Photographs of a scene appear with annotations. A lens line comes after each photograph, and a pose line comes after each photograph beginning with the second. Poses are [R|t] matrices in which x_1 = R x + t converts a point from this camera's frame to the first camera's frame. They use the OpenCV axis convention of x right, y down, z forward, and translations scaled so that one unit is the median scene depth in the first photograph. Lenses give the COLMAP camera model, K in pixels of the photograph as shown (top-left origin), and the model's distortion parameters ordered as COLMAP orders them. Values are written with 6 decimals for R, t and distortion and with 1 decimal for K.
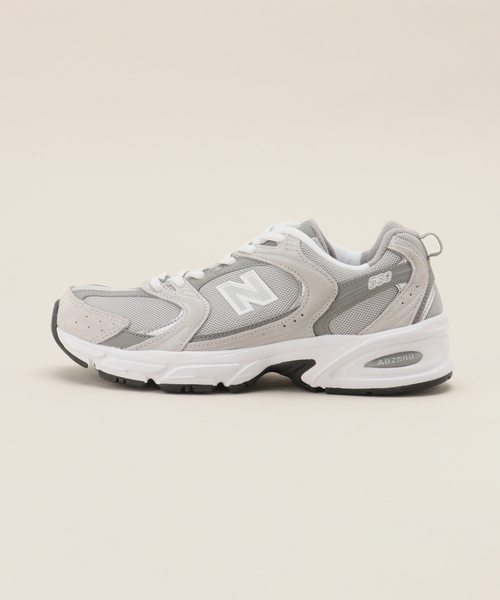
lens RADIAL K [[1283.9, 0, 250.0], [0, 1283.9, 300.0], [0, 0, 1]] dist [-0.012734, -0.022200]
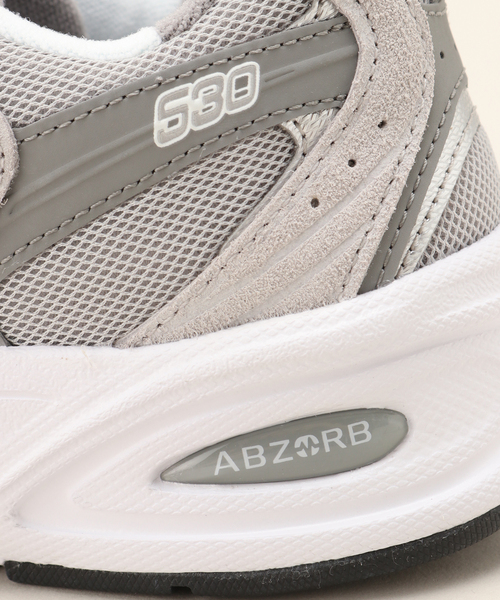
lens RADIAL K [[1888.3, 0, 250.0], [0, 1888.3, 300.0], [0, 0, 1]] dist [0.010140, 0.012671]
pose [[0.998518, -0.023035, -0.049309, 0.123199], [0.030125, 0.988488, 0.148268, -0.029894], [0.045326, -0.149533, 0.987717, 0.668817]]
